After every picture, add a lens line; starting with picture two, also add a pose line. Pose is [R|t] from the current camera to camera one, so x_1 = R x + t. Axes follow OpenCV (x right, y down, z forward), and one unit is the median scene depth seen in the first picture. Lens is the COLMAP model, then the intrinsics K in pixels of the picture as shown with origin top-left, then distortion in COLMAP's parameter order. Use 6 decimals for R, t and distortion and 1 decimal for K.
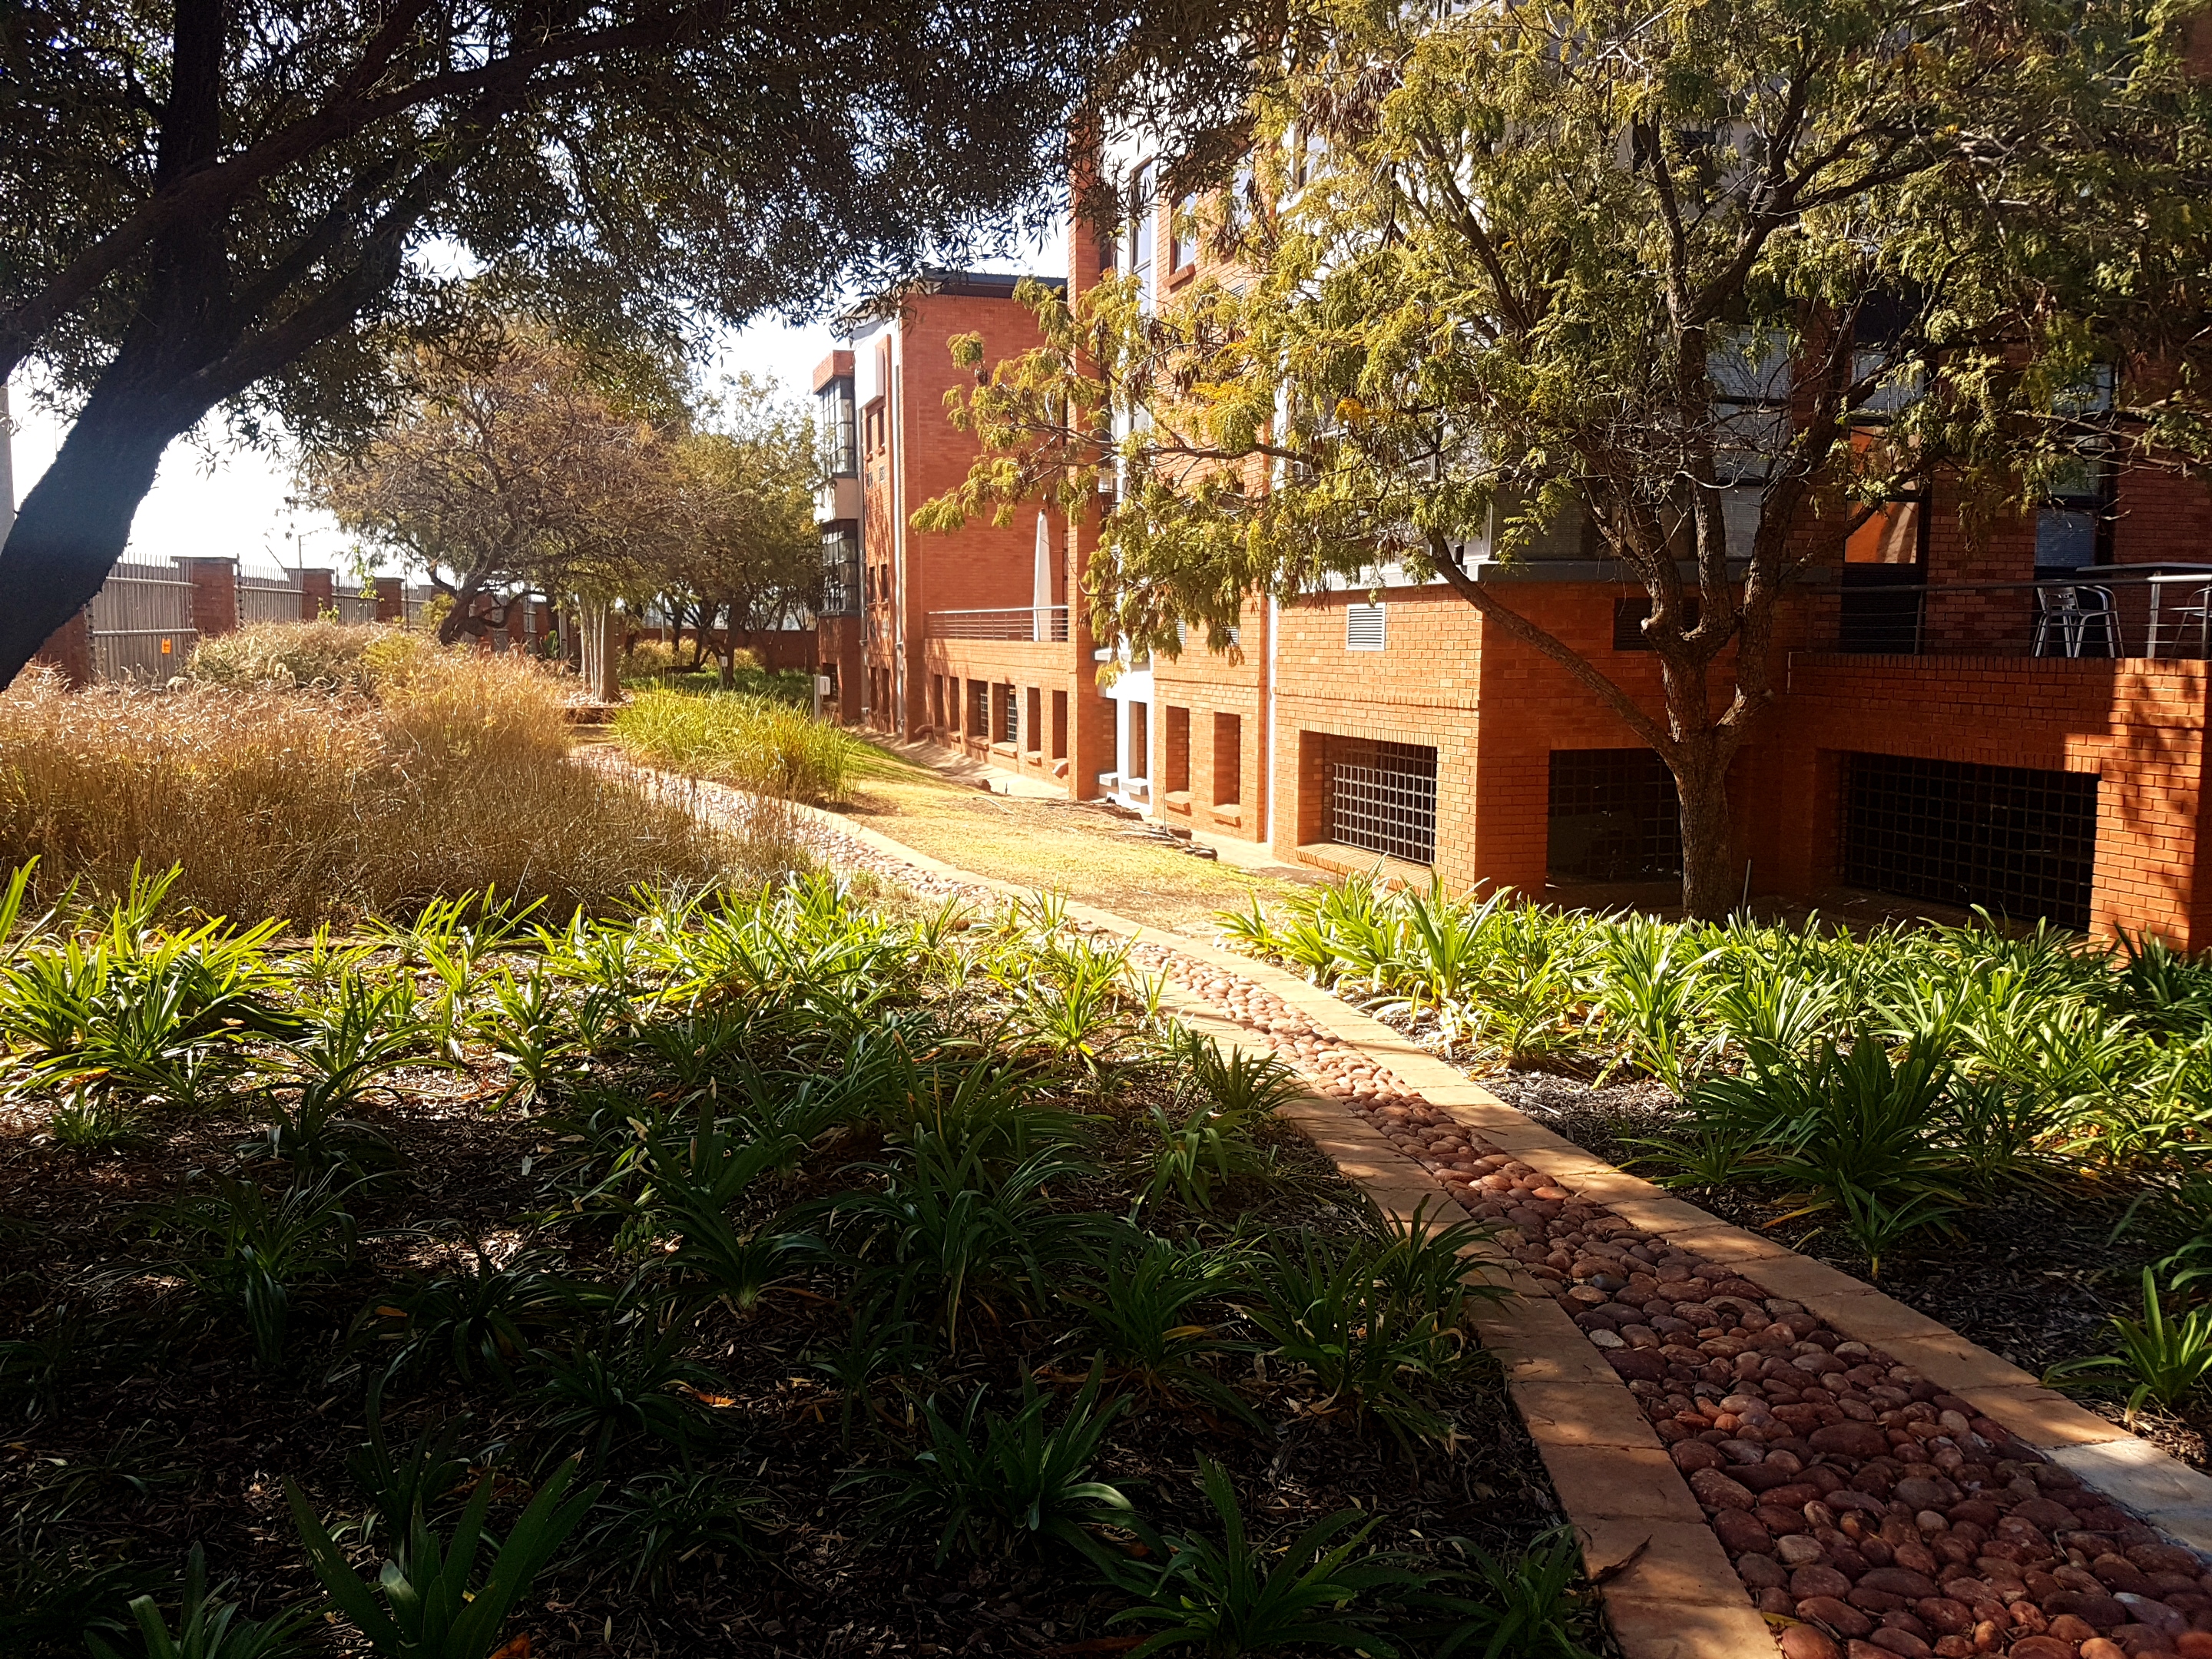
lens RADIAL K [[1728.7, 0, 1095.5], [0, 1728.7, 818.5], [0, 0, 1]] dist [0.251180, -0.418454]
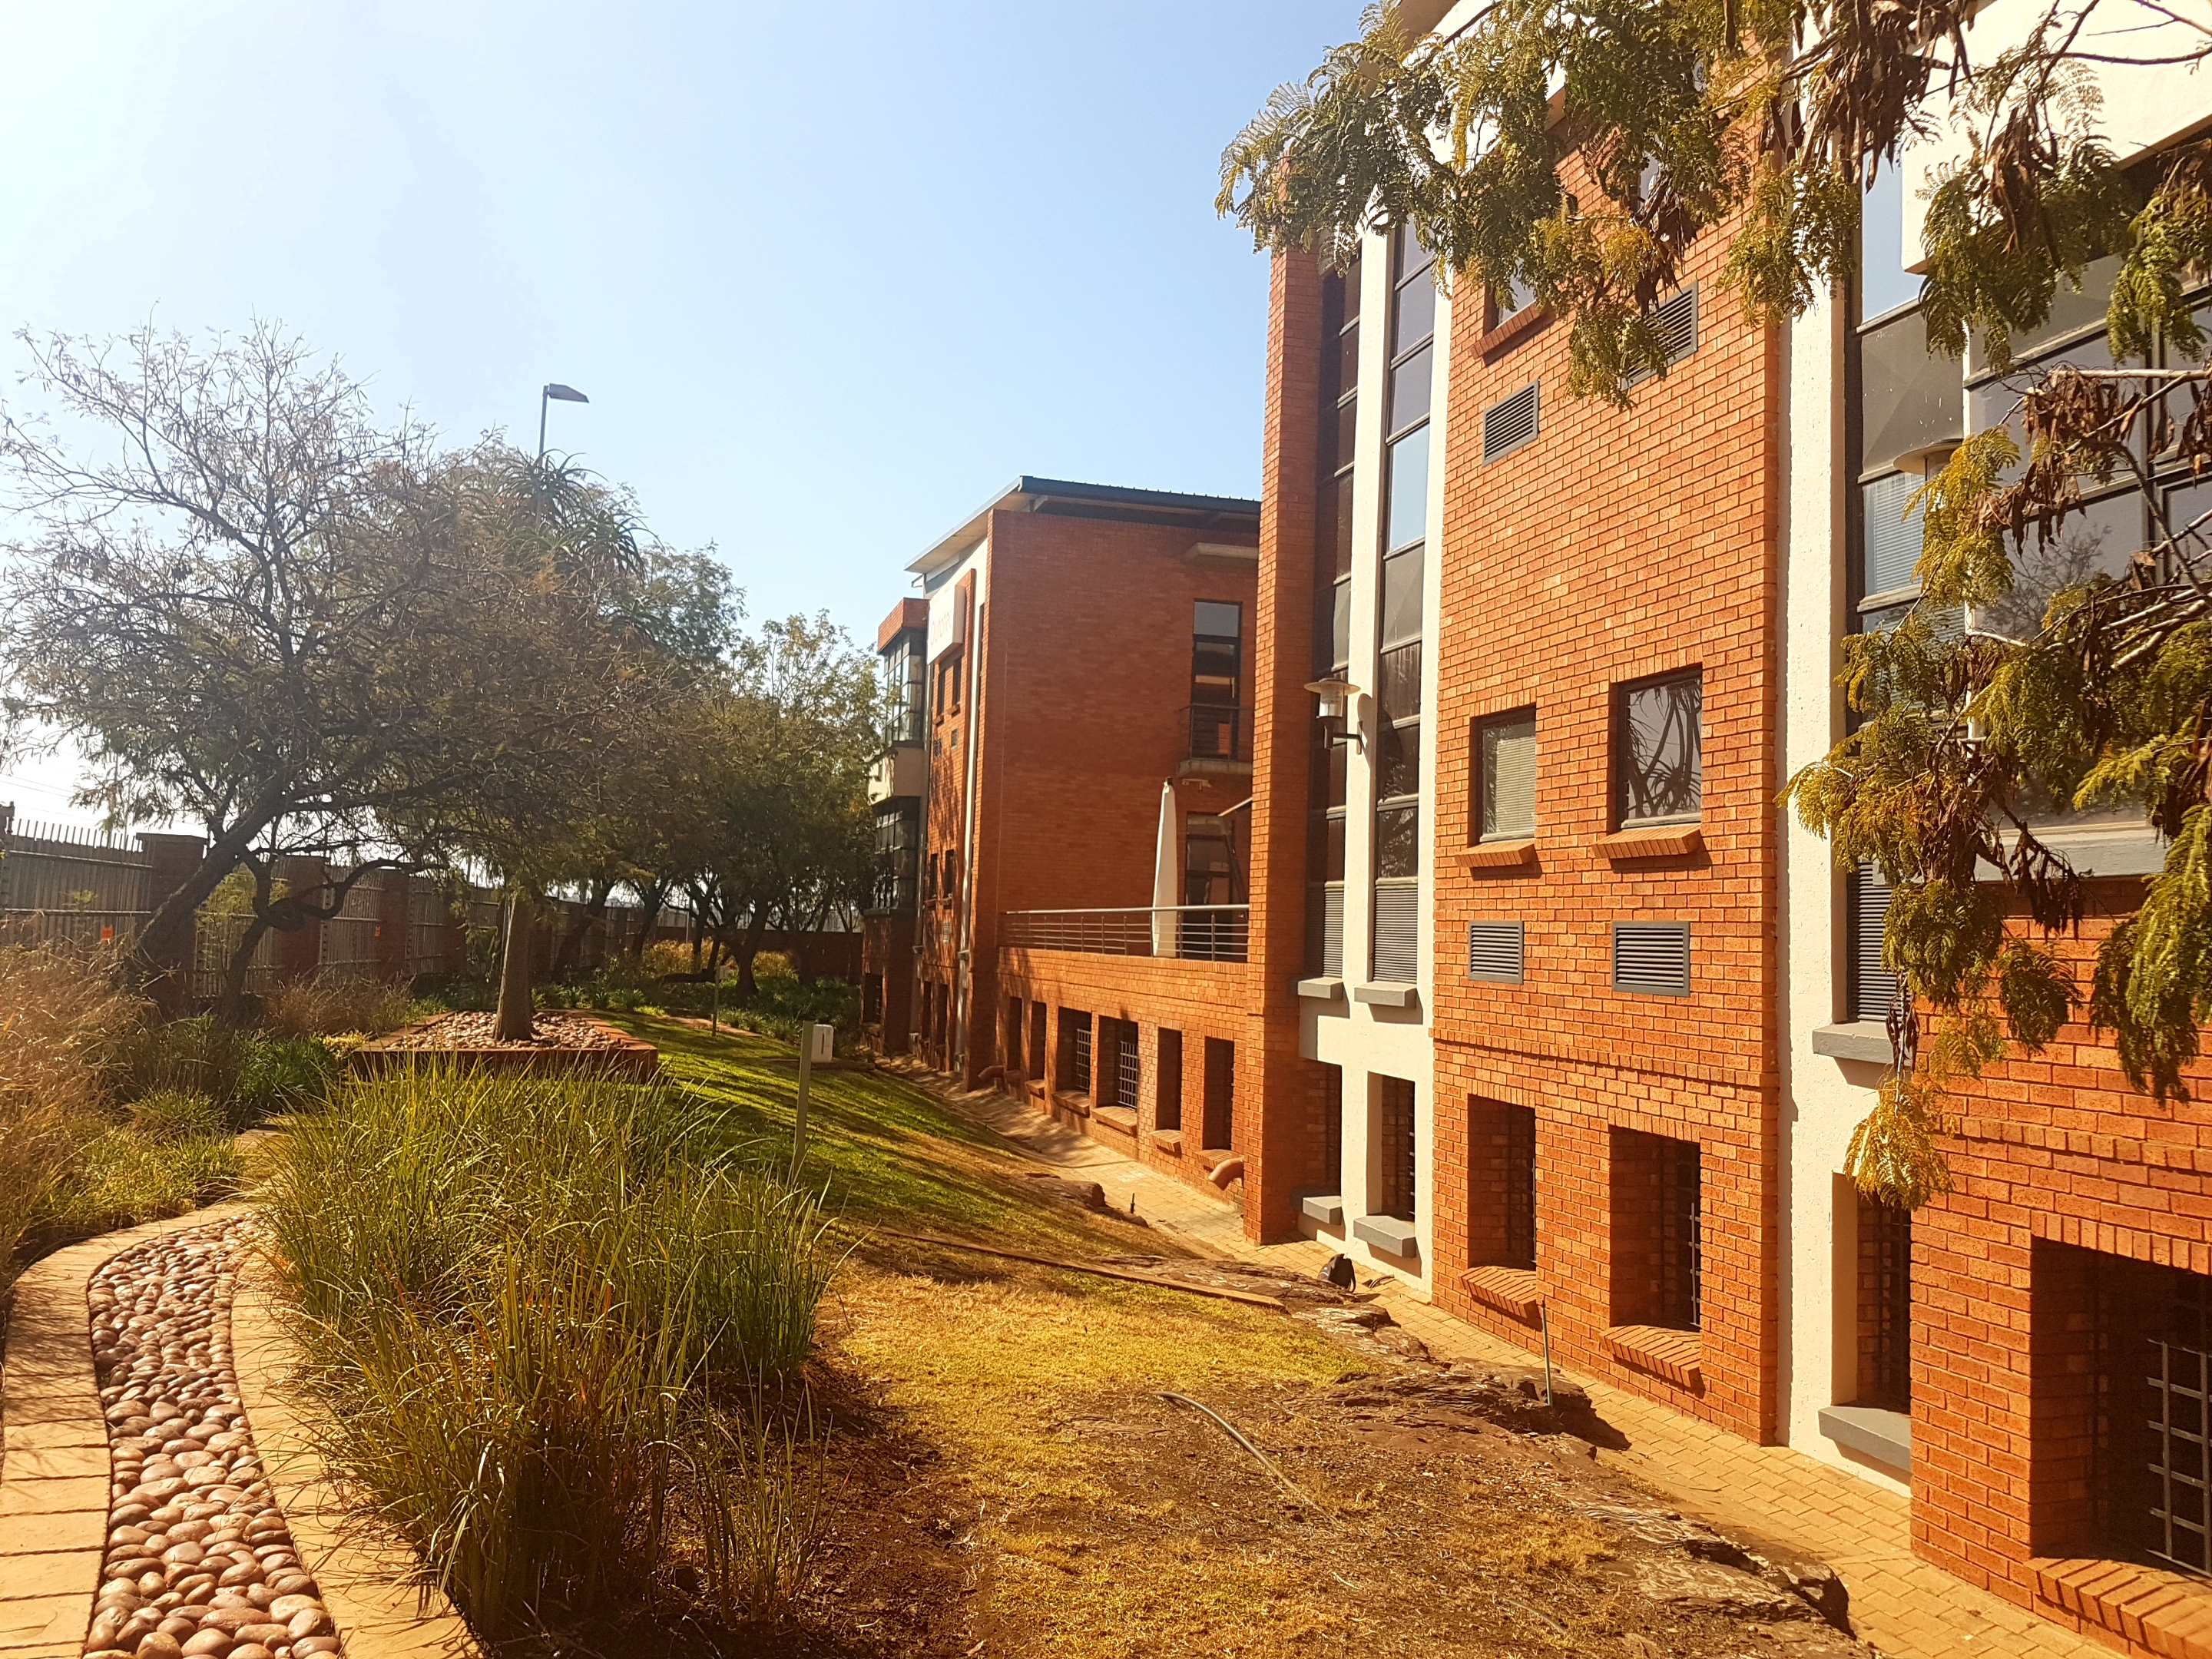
lens RADIAL K [[1728.7, 0, 1095.5], [0, 1728.7, 818.5], [0, 0, 1]] dist [0.251180, -0.418454]
pose [[0.998894, 0.031496, -0.034904, -0.031328], [-0.037181, 0.983600, -0.176490, -0.027116], [0.028773, 0.177593, 0.983683, 0.250462]]
